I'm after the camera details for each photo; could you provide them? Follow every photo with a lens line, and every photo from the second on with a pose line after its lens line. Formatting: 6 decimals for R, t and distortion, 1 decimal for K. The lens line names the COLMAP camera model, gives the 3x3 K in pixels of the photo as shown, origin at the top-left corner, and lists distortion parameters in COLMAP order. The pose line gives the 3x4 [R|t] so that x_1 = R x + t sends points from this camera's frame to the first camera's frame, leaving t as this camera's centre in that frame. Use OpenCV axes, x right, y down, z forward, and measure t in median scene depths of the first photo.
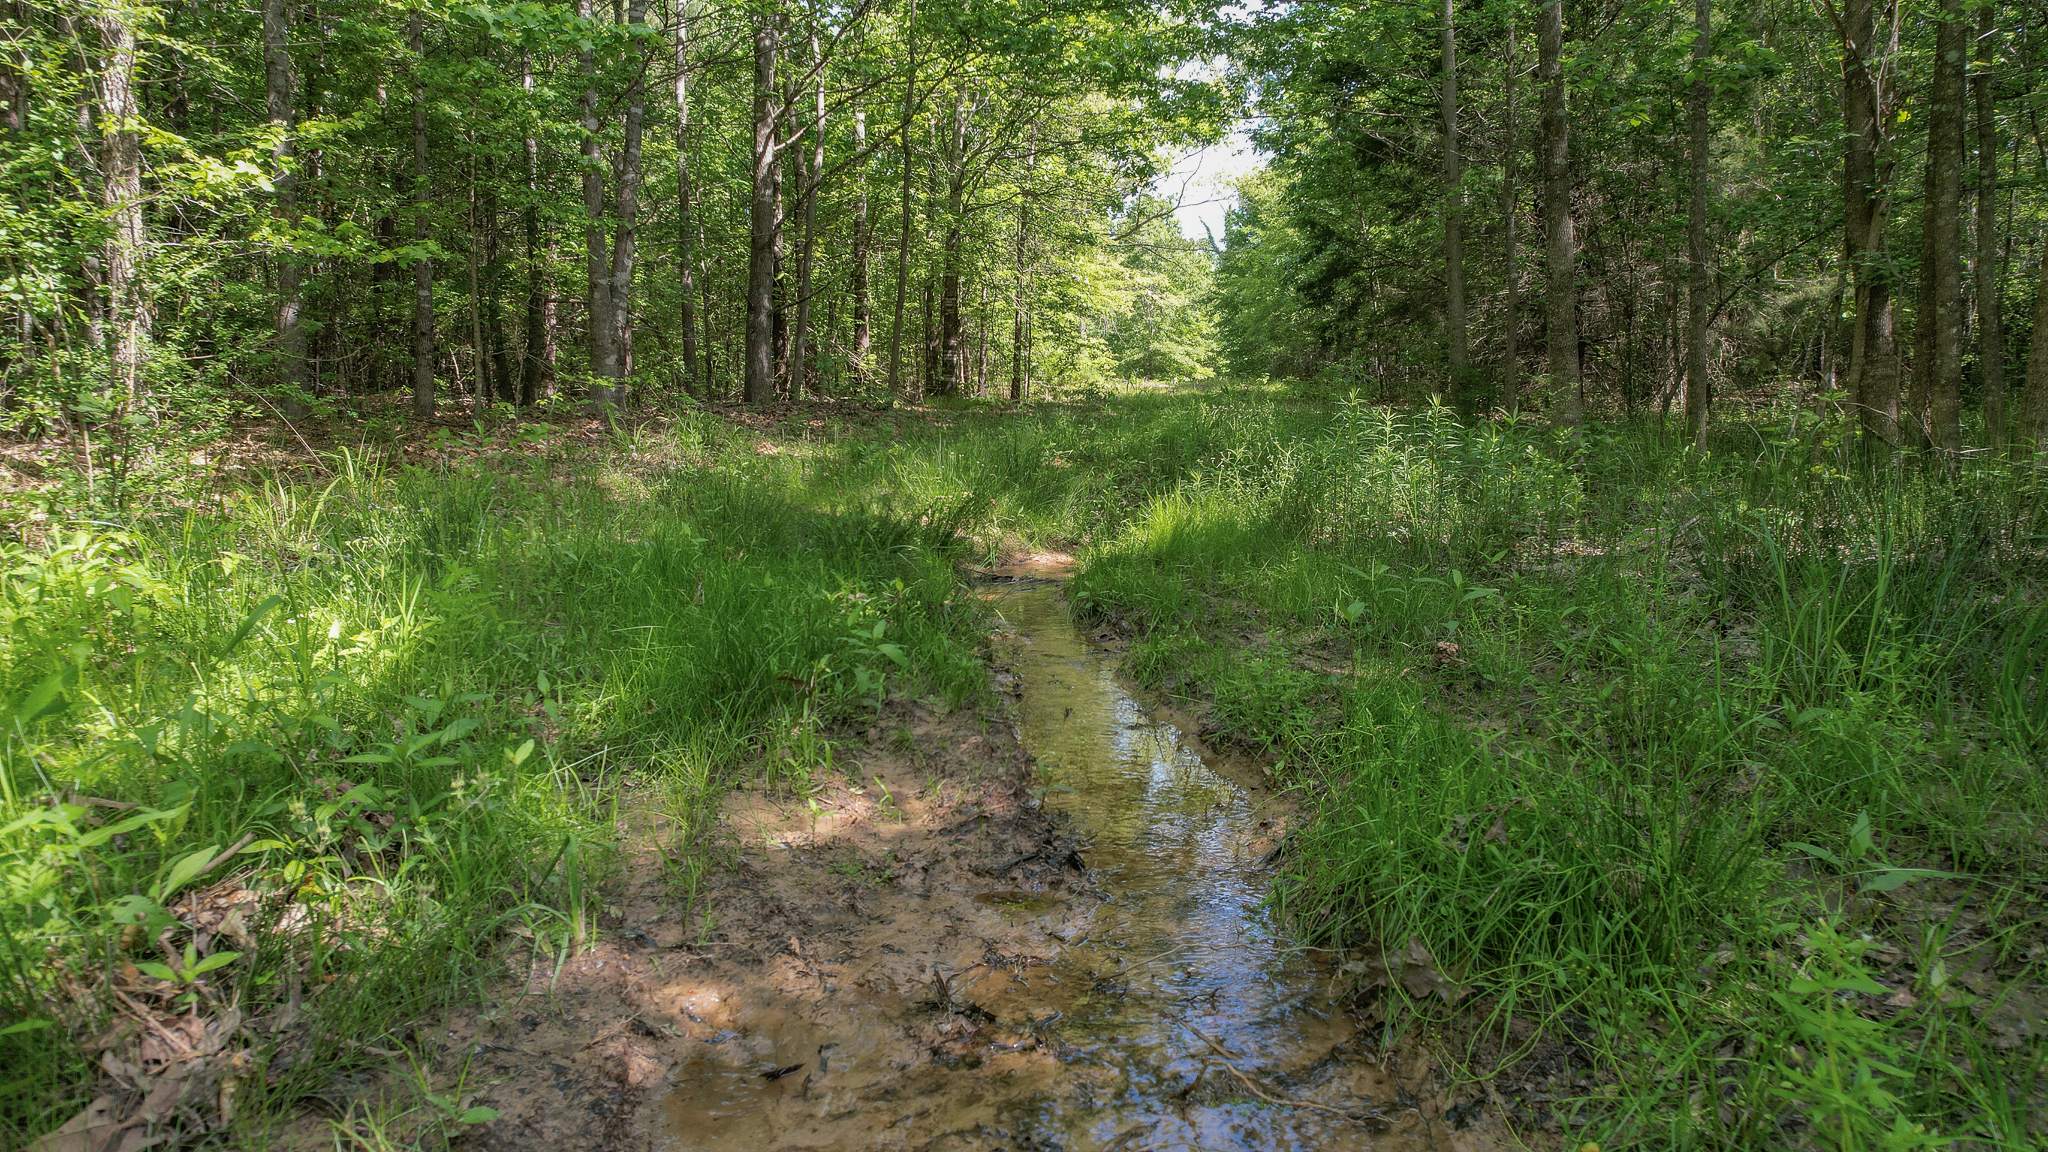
lens RADIAL K [[1296.7, 0, 1015.8], [0, 1296.7, 563.0], [0, 0, 1]] dist [-0.010214, -0.001276]
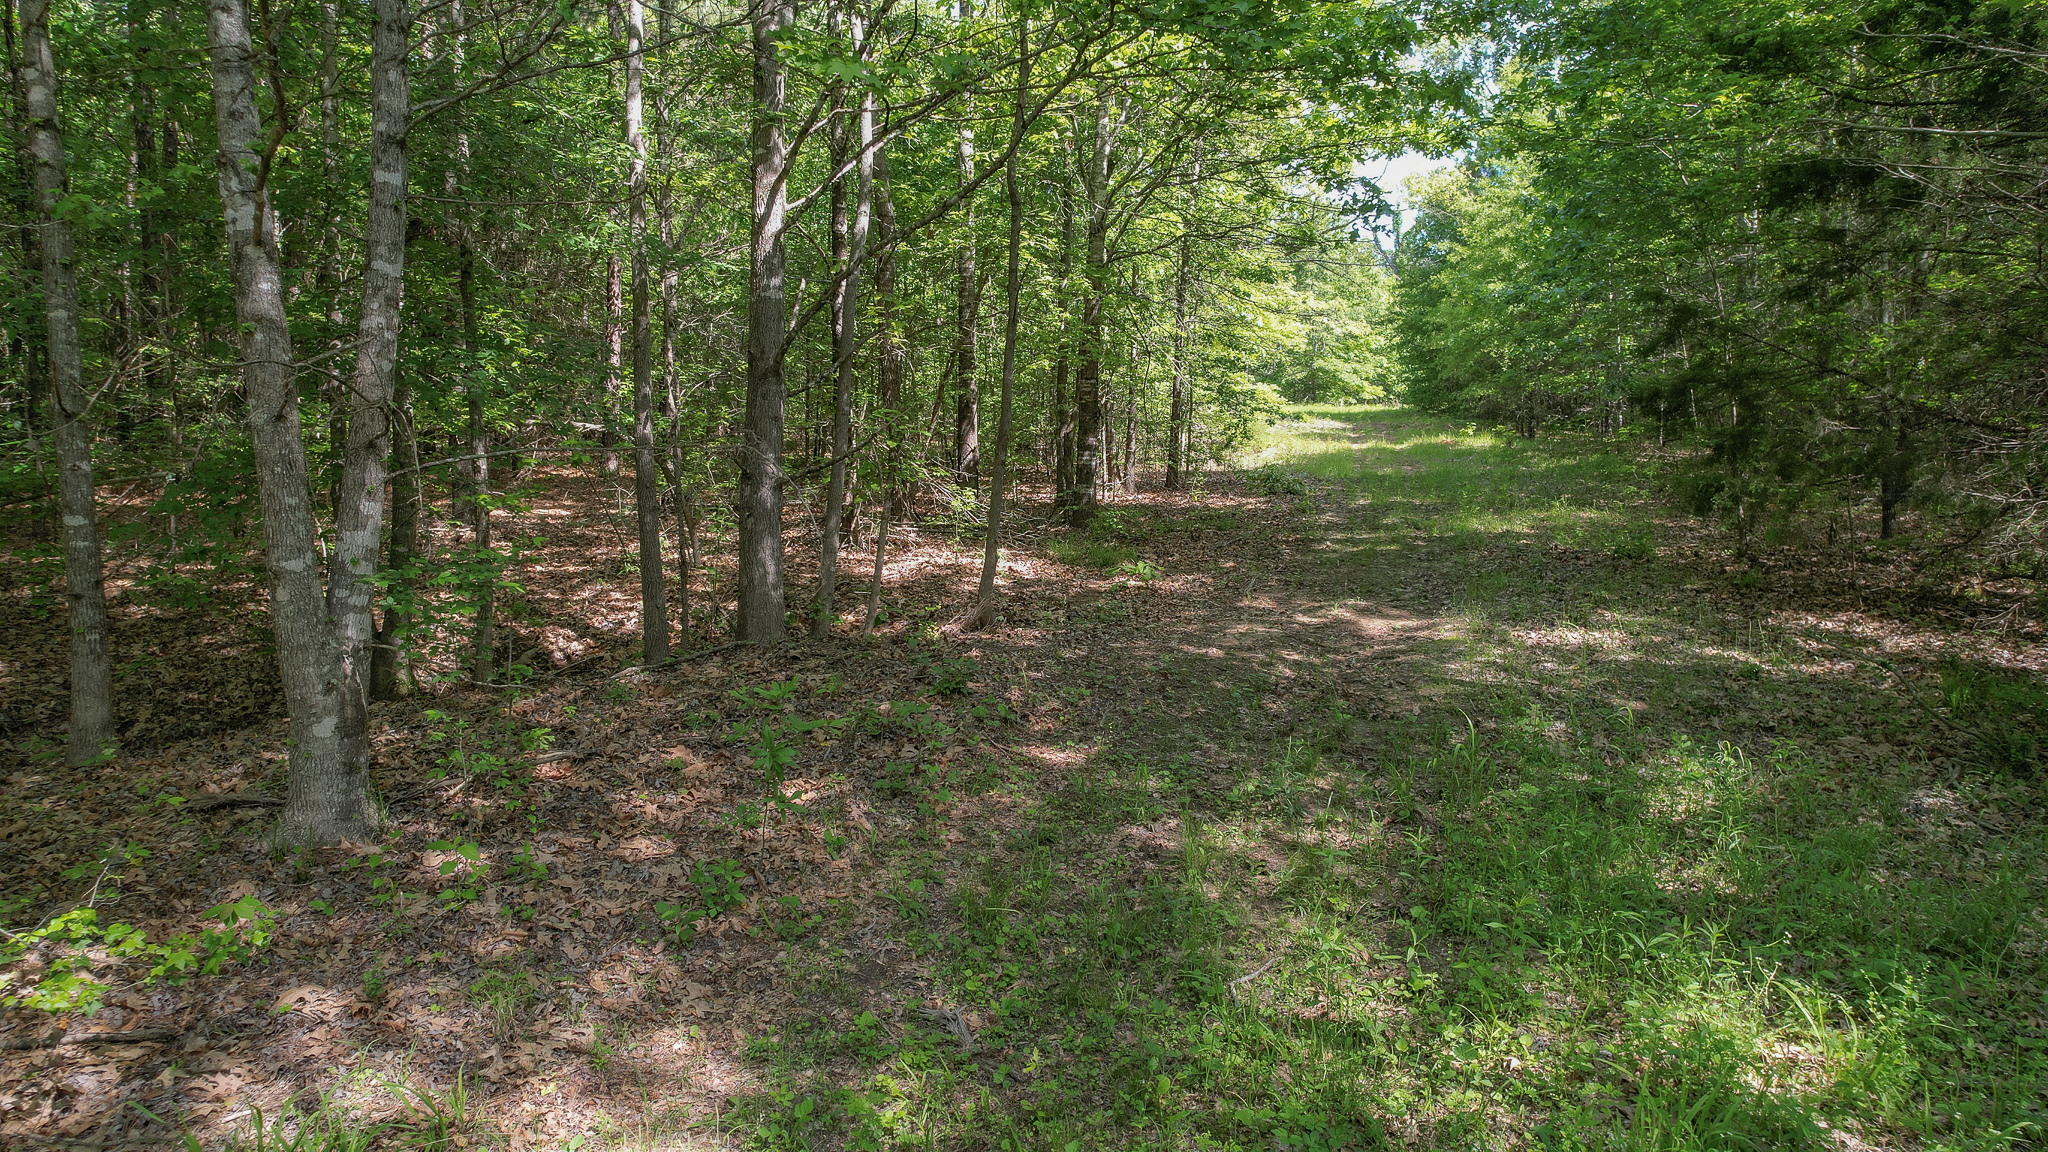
lens RADIAL K [[1296.7, 0, 1035.0], [0, 1296.7, 582.8], [0, 0, 1]] dist [-0.010214, -0.001276]
pose [[0.995302, 0.010595, -0.096235, -0.008063], [-0.009031, 0.999820, 0.016676, -0.093980], [0.096395, -0.015729, 0.995219, 0.246447]]
